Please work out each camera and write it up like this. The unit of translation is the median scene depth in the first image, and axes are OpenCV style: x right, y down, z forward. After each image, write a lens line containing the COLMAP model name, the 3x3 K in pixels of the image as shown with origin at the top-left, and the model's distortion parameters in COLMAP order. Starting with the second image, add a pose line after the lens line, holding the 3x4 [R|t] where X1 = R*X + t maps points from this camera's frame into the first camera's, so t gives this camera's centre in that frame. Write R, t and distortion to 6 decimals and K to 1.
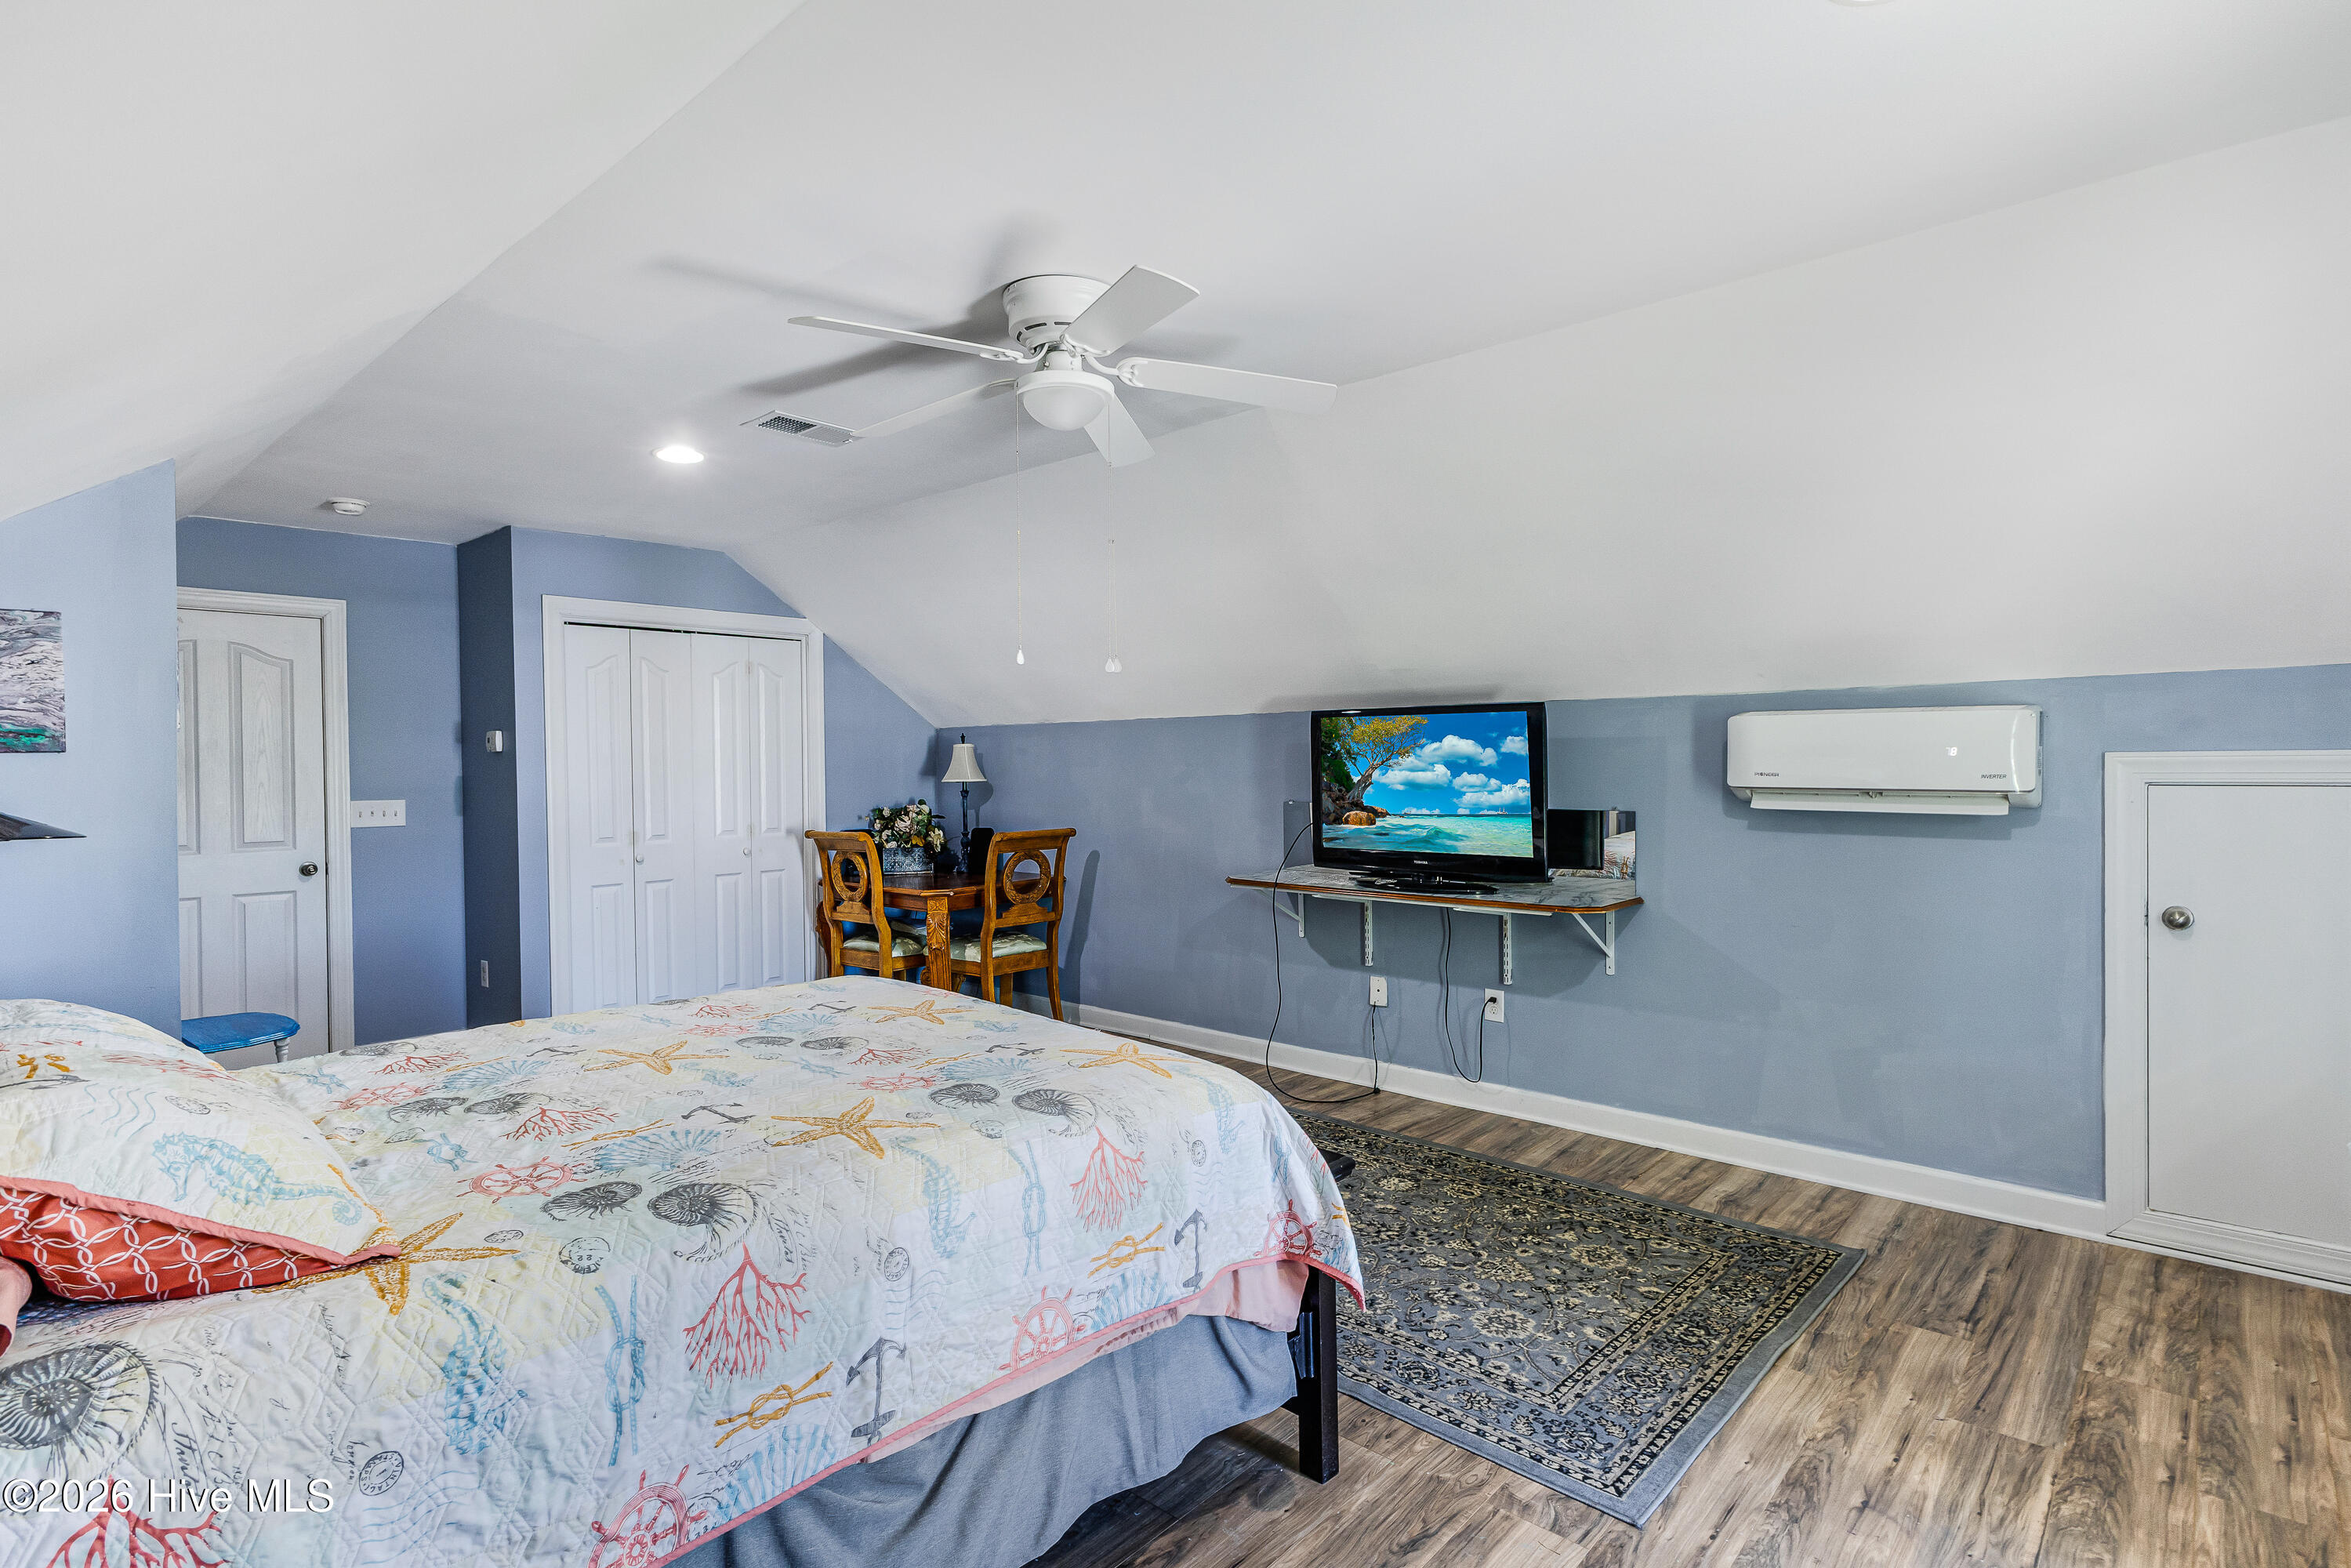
lens RADIAL K [[1176.5, 0, 1175.5], [0, 1176.5, 784.0], [0, 0, 1]] dist [-0.000226, -0.000045]
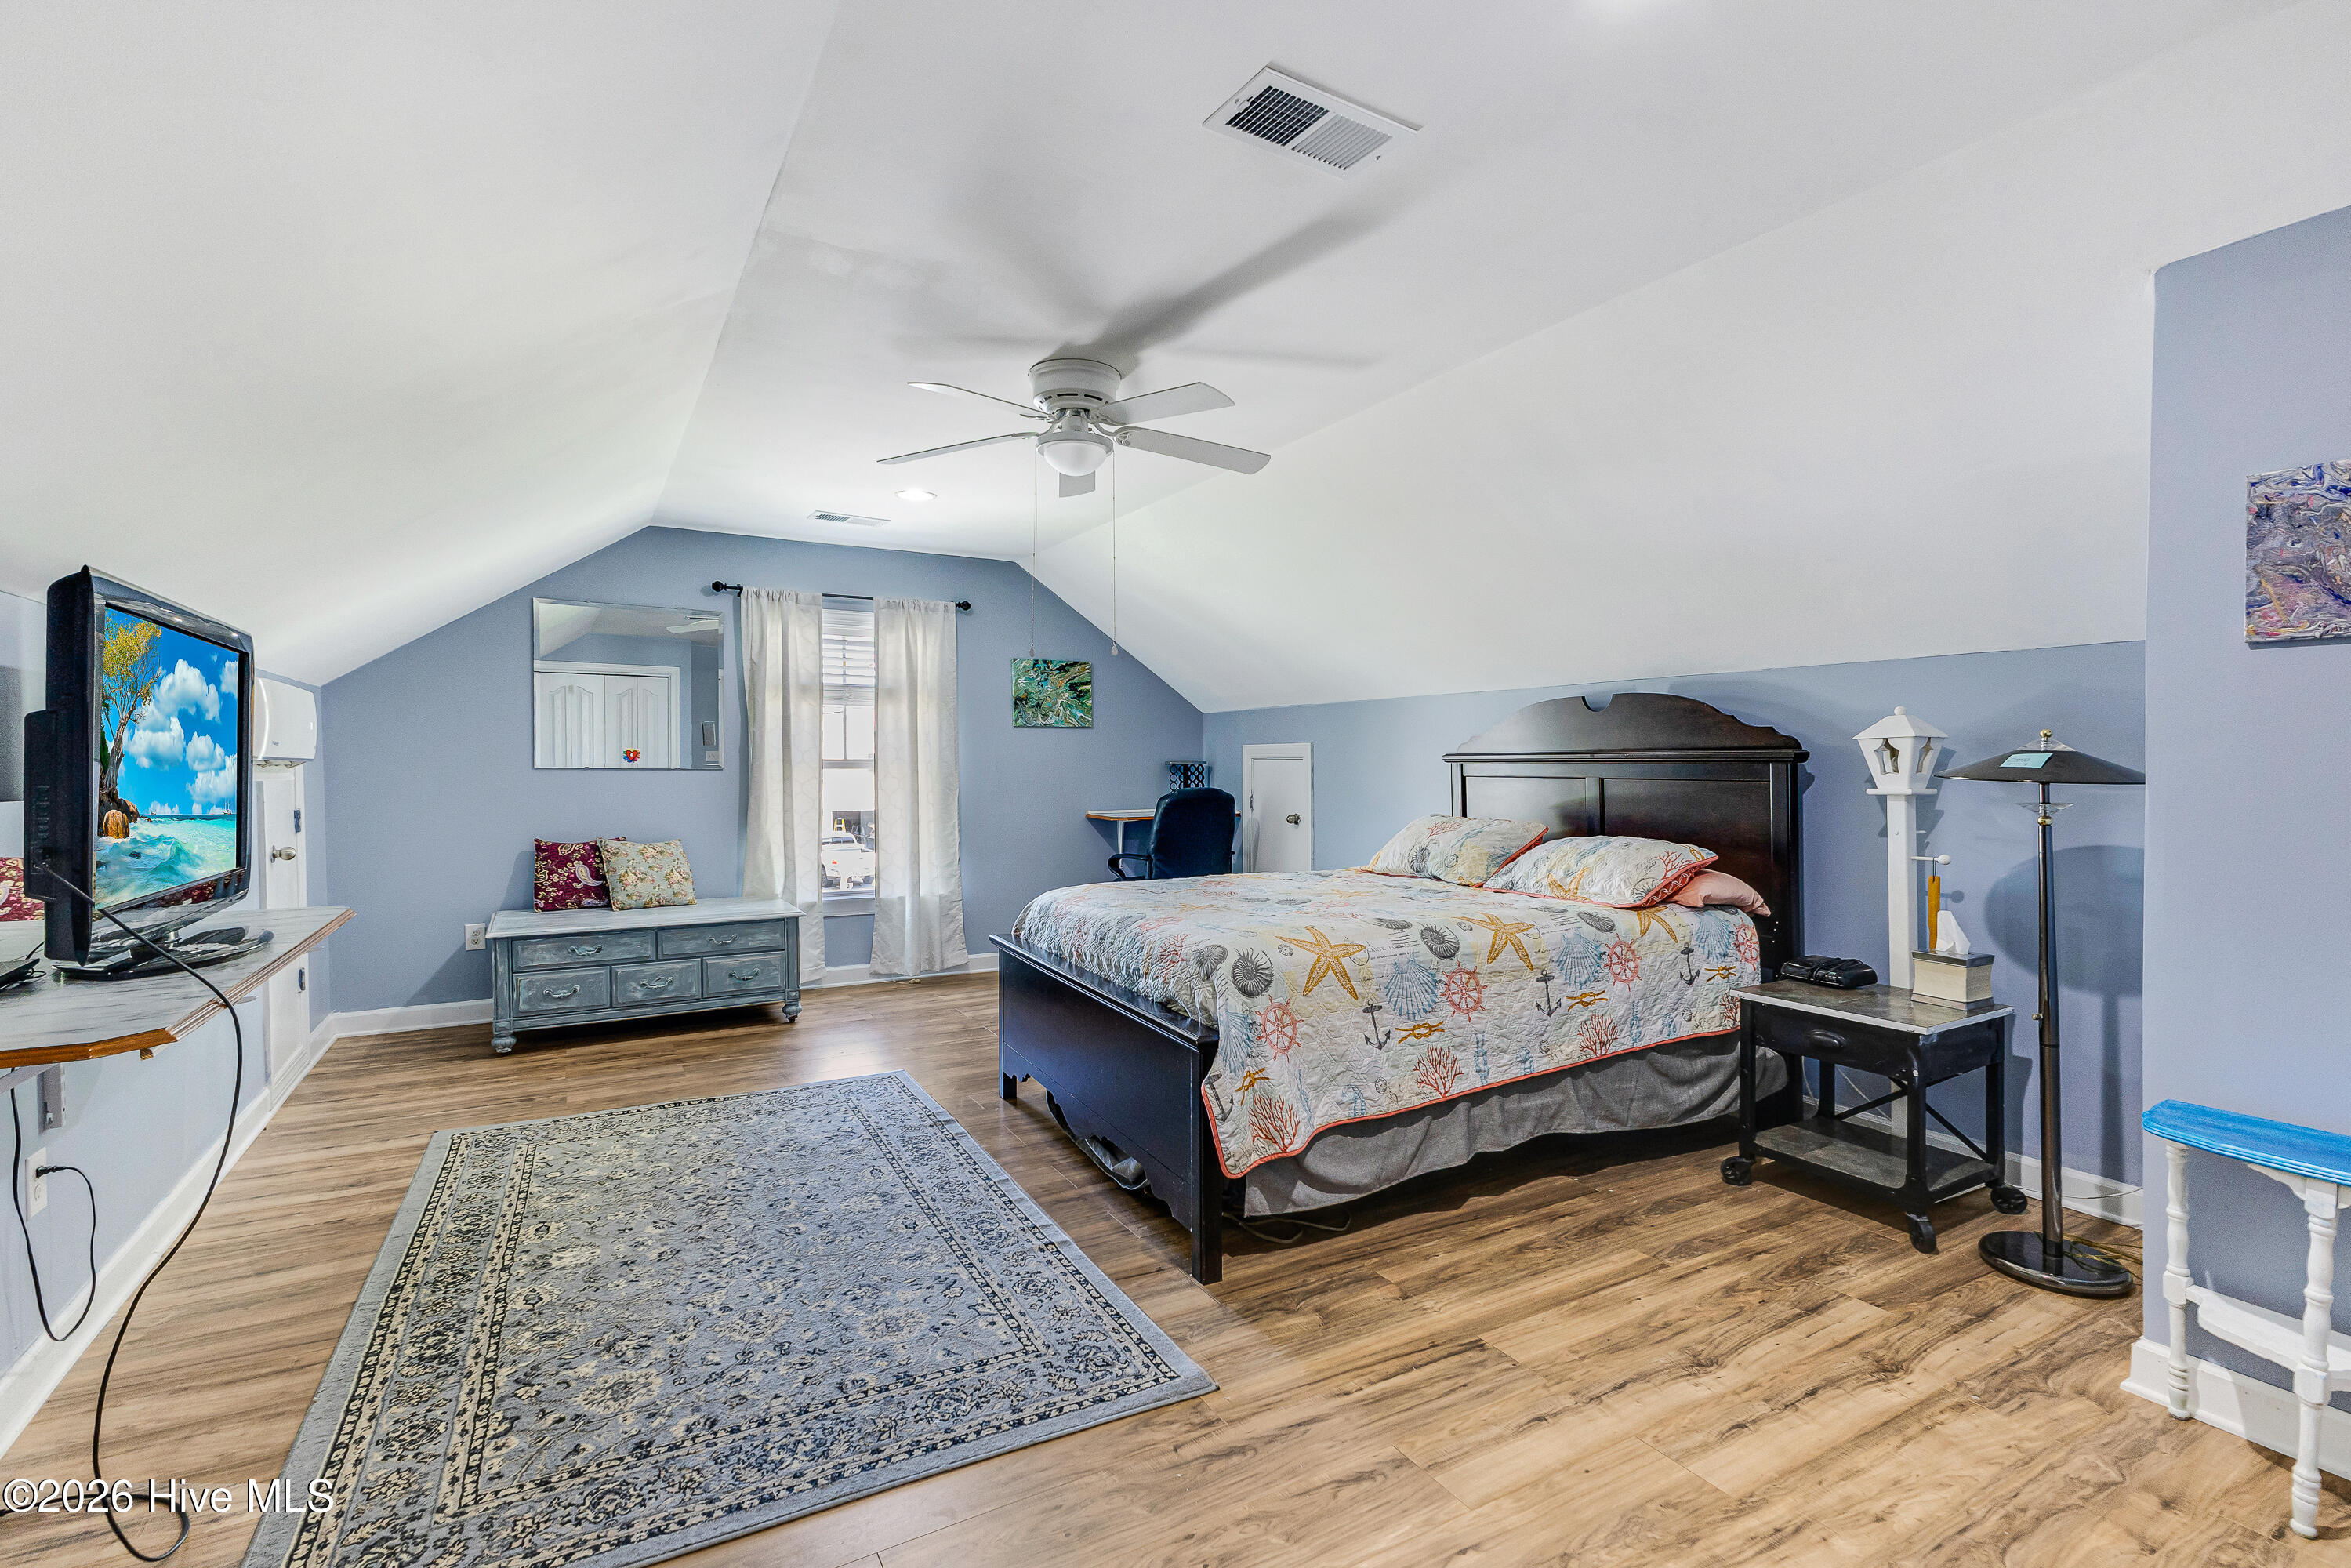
lens RADIAL K [[1031.9, 0, 1180.4], [0, 1031.9, 769.6], [0, 0, 1]] dist [0.014982, -0.004272]
pose [[-0.953515, -0.002297, 0.301336, -0.358857], [0.002714, 0.999865, 0.016210, 0.000174], [-0.301333, 0.016274, -0.953380, 1.329189]]
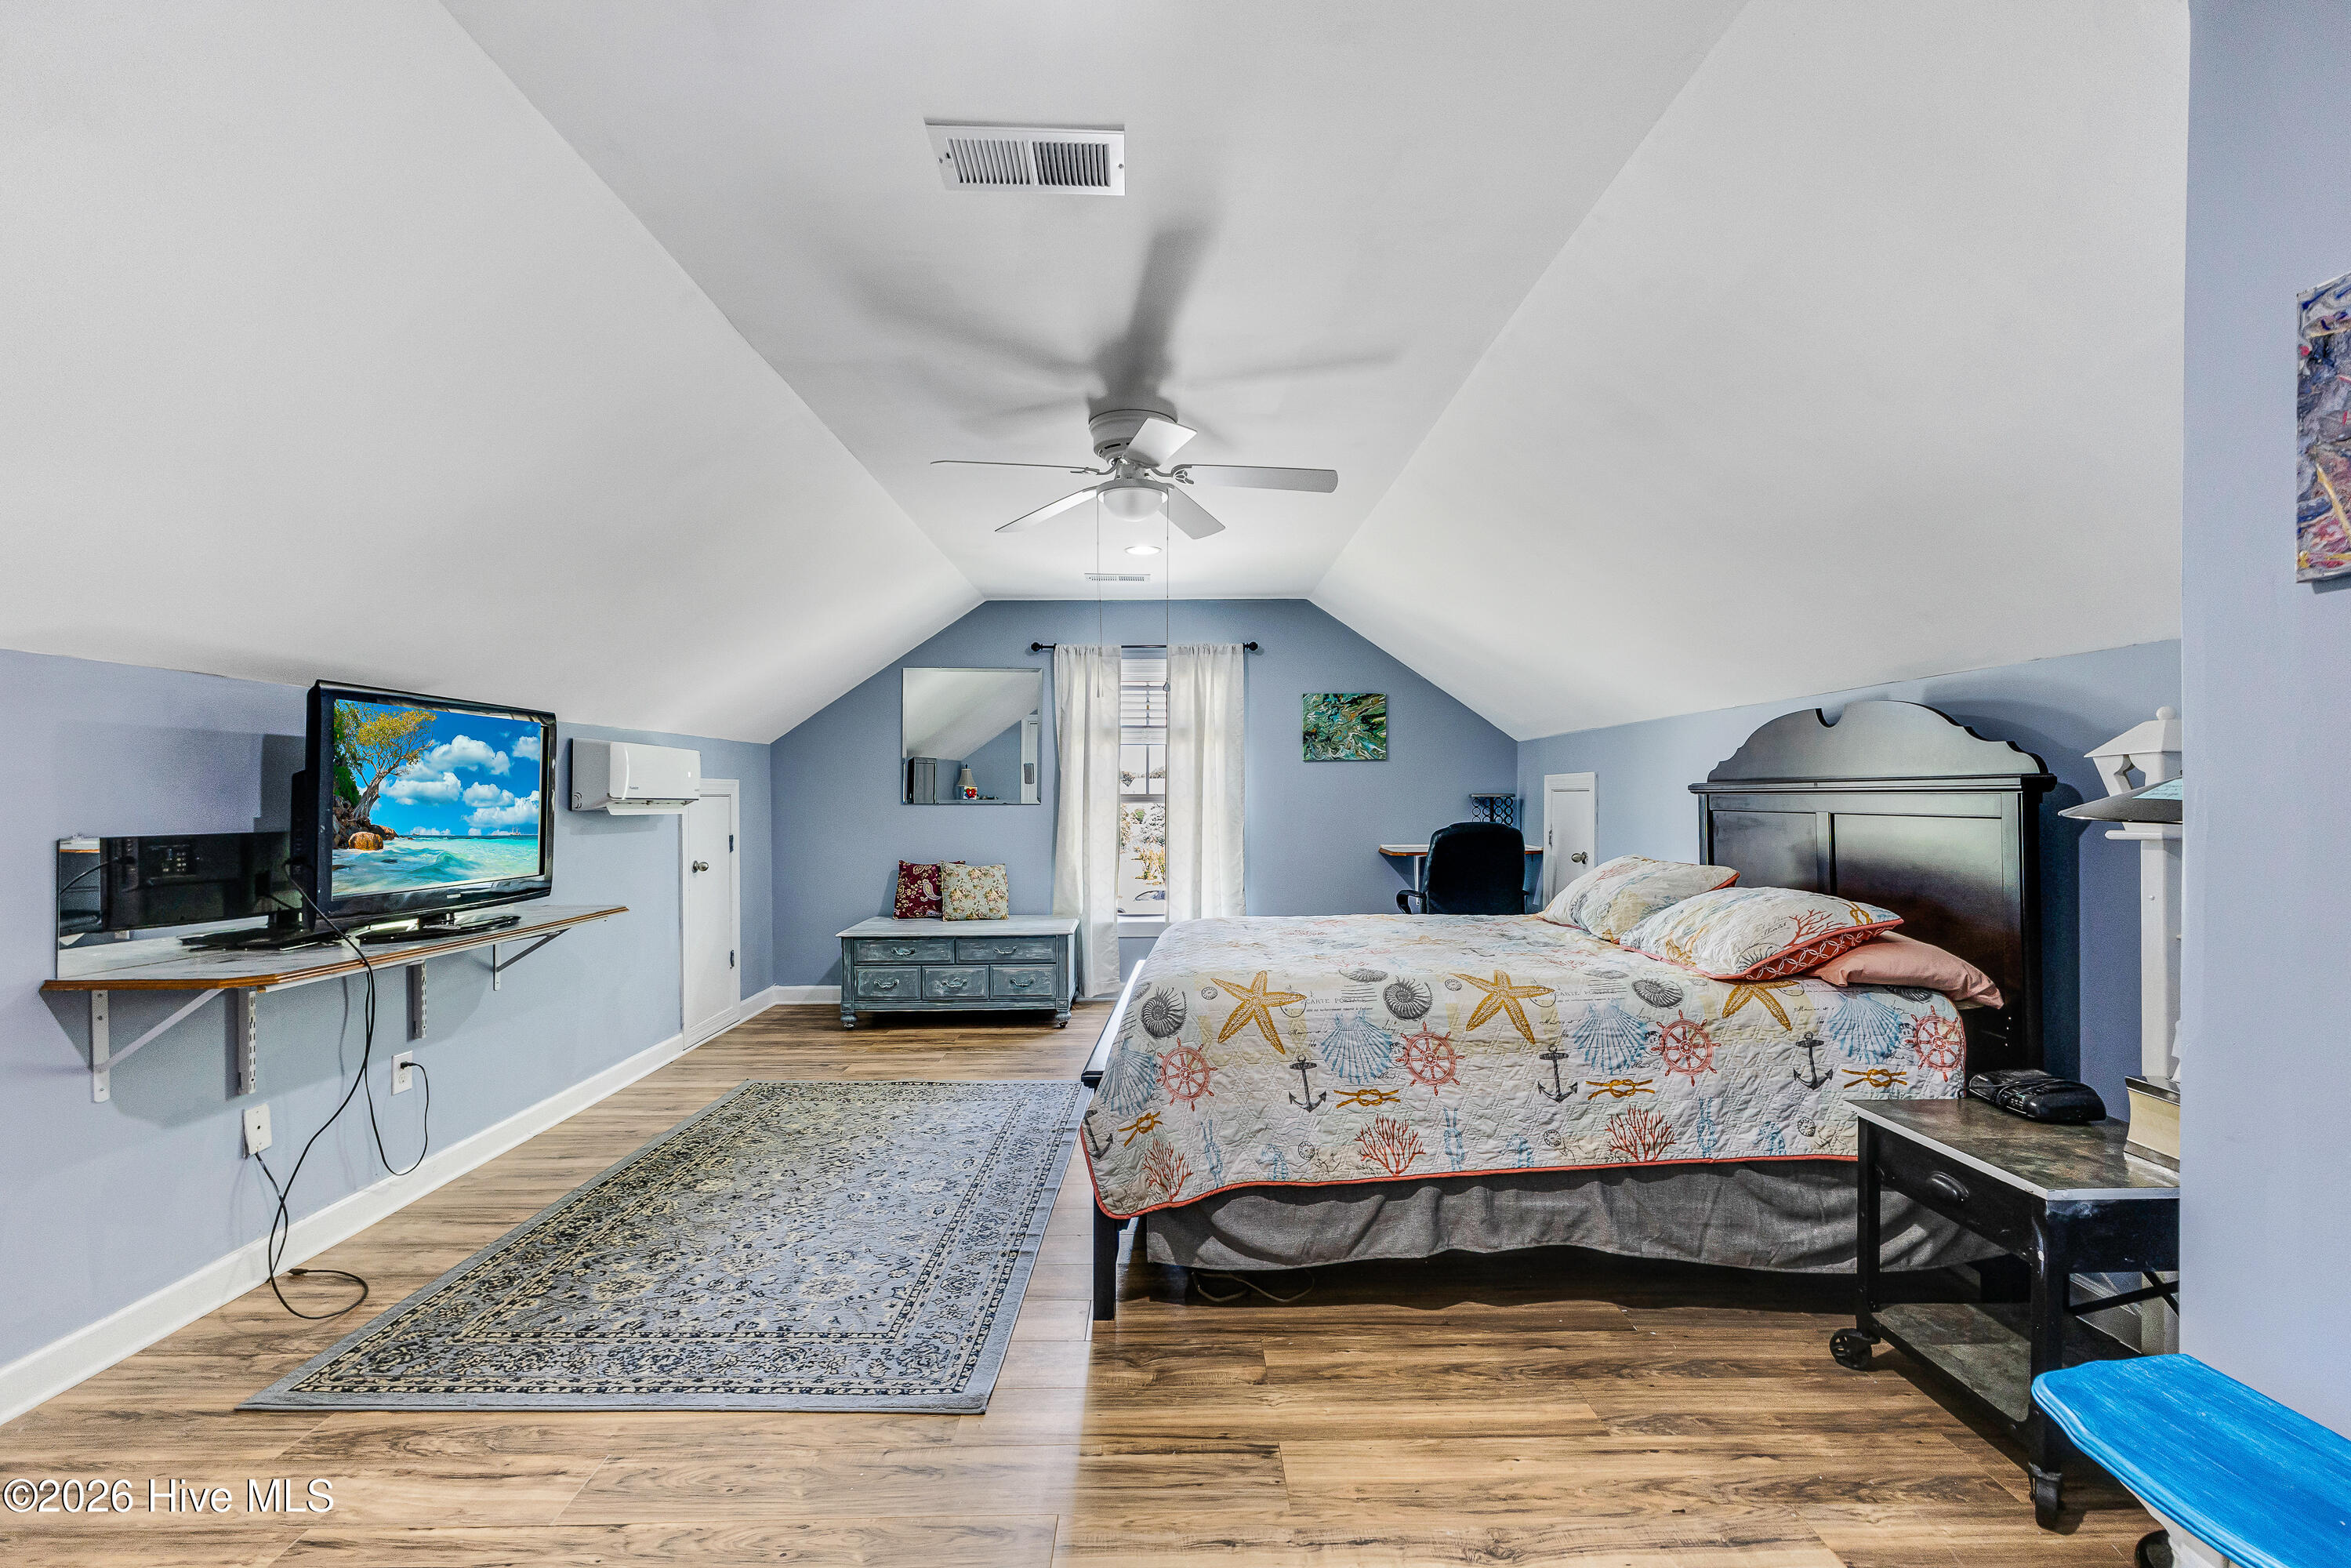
lens RADIAL K [[1018.3, 0, 1186.4], [0, 1018.3, 789.1], [0, 0, 1]] dist [0.006755, -0.000832]
pose [[-0.701034, 0.010142, 0.713055, -0.634574], [0.013809, 0.999904, -0.000646, 0.001528], [-0.712994, 0.009394, -0.701108, 1.145170]]
